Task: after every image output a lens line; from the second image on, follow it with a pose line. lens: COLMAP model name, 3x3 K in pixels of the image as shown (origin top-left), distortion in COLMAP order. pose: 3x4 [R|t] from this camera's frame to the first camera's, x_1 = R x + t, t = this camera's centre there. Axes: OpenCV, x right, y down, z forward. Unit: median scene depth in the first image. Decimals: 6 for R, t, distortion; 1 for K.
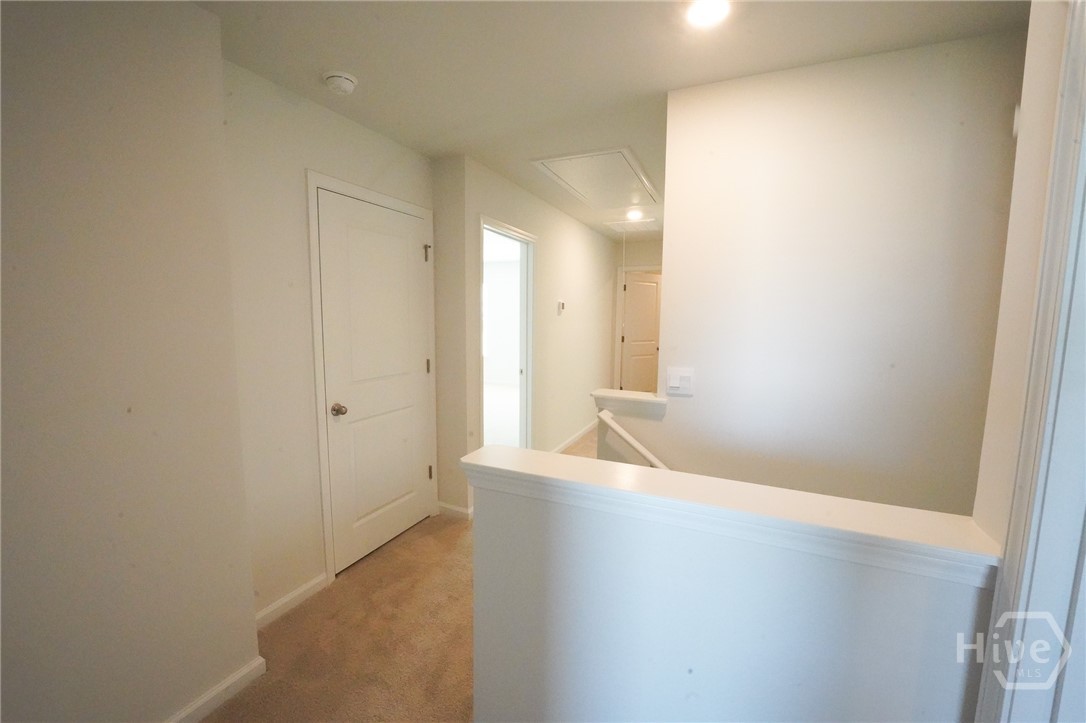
lens RADIAL K [[446.4, 0, 536.2], [0, 446.4, 364.5], [0, 0, 1]] dist [-0.001030, -0.000041]
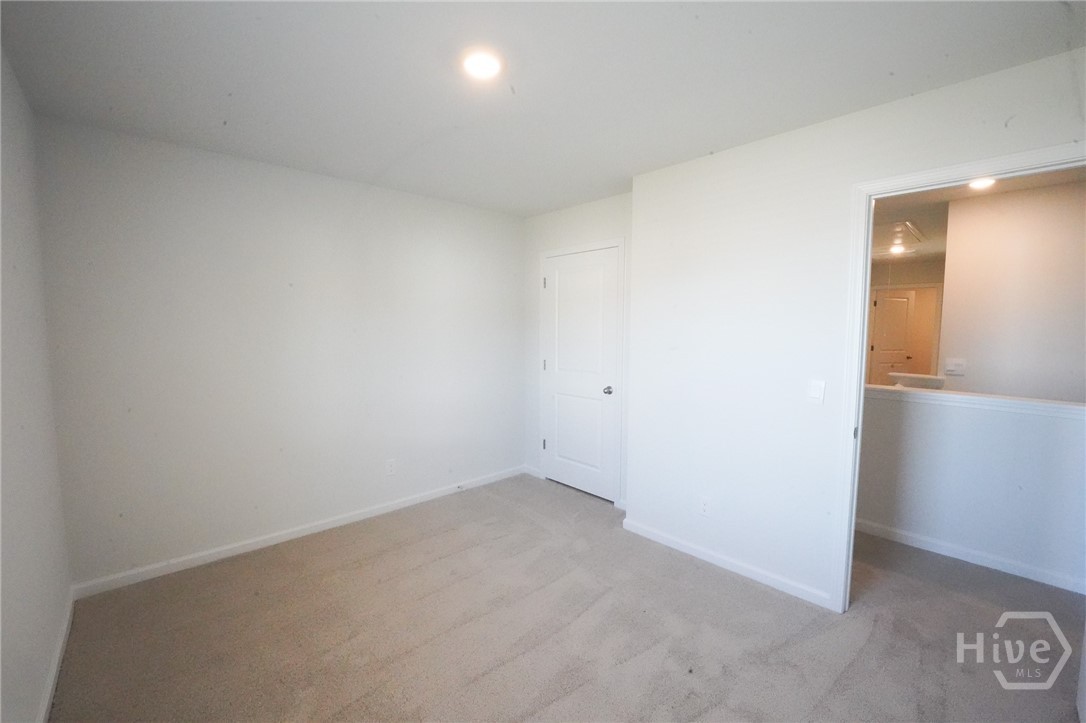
lens RADIAL K [[446.4, 0, 536.2], [0, 446.4, 364.5], [0, 0, 1]] dist [-0.001030, -0.000041]
pose [[0.925291, 0.029361, -0.378120, -0.504365], [-0.039502, 0.999037, -0.019089, 0.121934], [0.377195, 0.032599, 0.925560, -1.160016]]
